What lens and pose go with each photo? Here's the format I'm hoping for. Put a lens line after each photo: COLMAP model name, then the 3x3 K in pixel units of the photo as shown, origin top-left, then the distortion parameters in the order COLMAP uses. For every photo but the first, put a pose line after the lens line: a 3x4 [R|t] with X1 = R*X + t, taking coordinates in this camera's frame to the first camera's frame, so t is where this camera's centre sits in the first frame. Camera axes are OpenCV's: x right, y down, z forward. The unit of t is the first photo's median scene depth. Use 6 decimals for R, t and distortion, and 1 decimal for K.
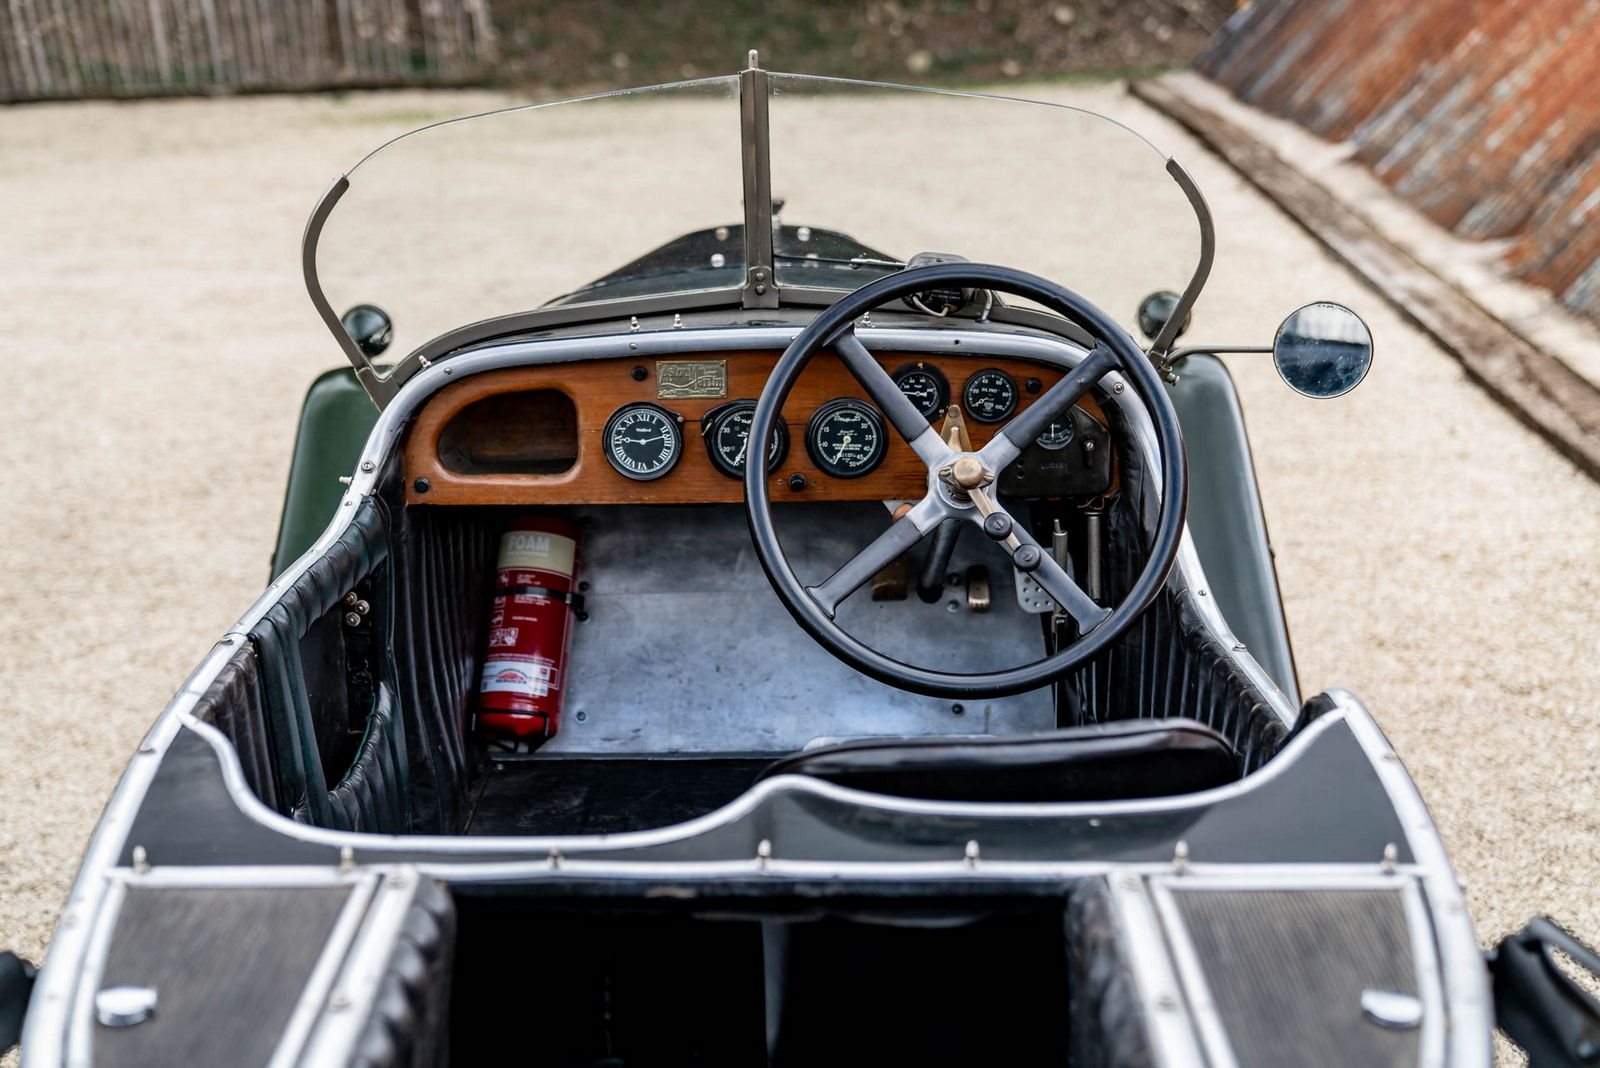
lens RADIAL K [[2274.9, 0, 839.2], [0, 2274.9, 532.9], [0, 0, 1]] dist [0.023129, 0.040700]
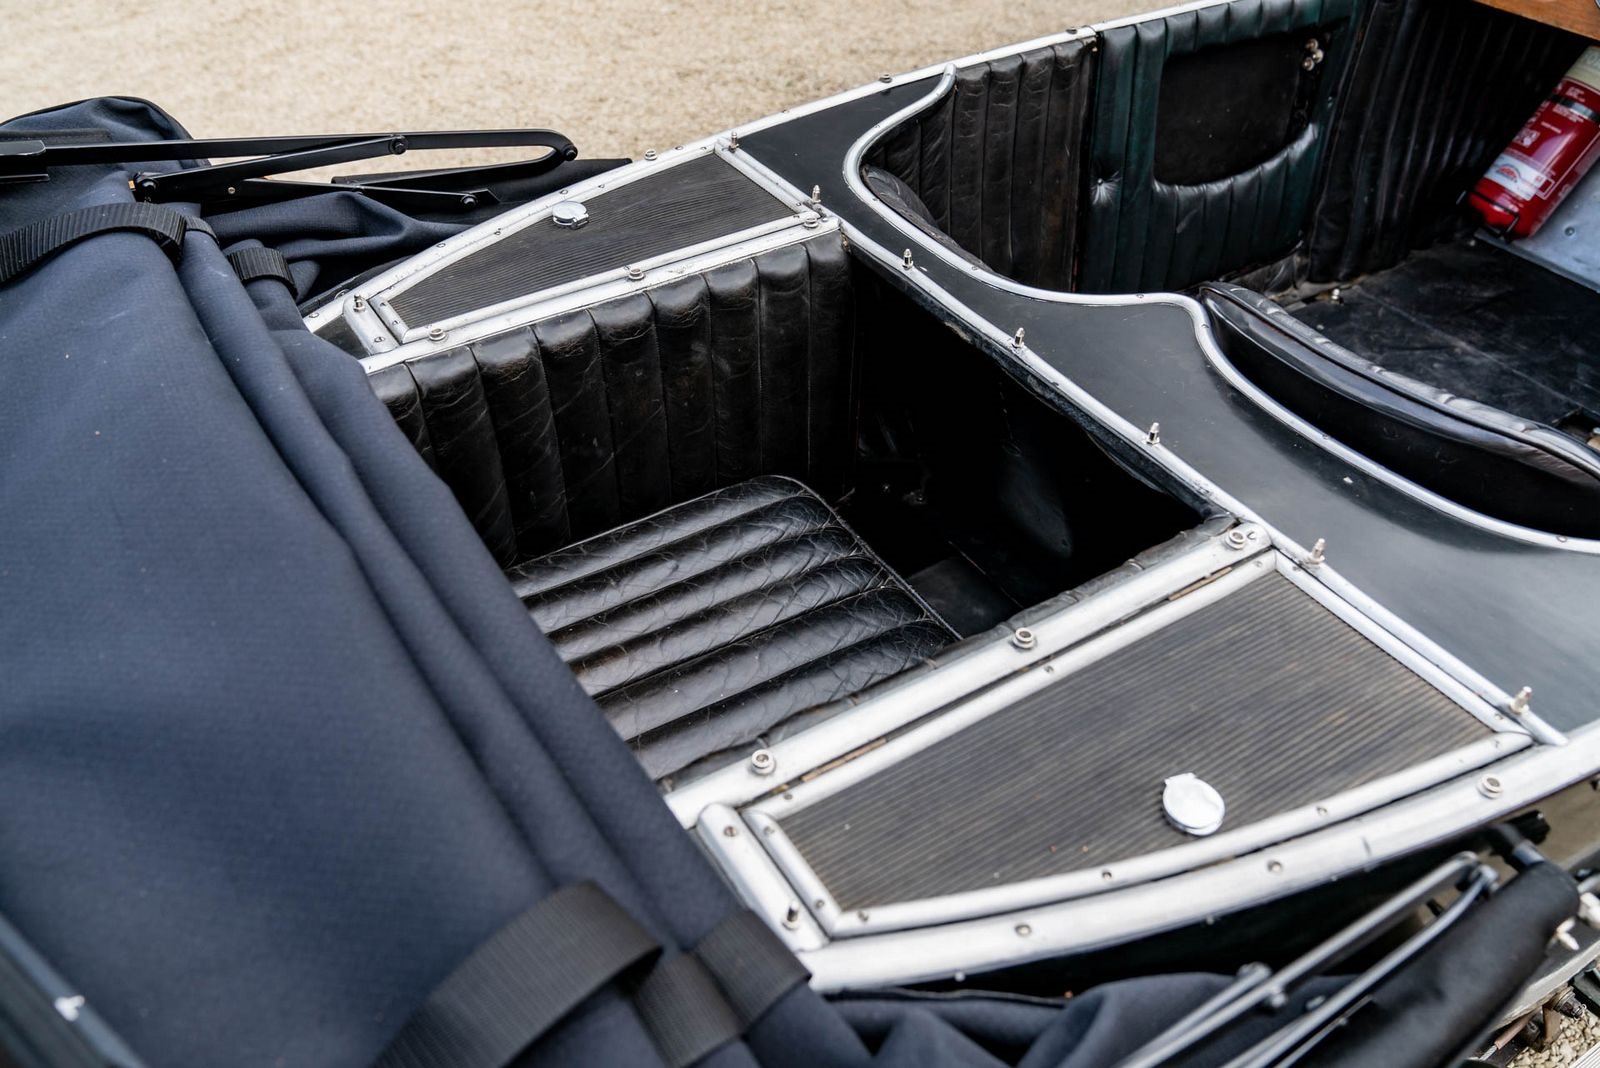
lens RADIAL K [[1343.2, 0, 800.0], [0, 1343.2, 534.0], [0, 0, 1]] dist [0.001115, 0.010669]
pose [[0.518755, 0.547944, -0.656240, 0.217381], [-0.233818, 0.829268, 0.507586, -0.046888], [0.822328, -0.109872, 0.558306, 0.302348]]
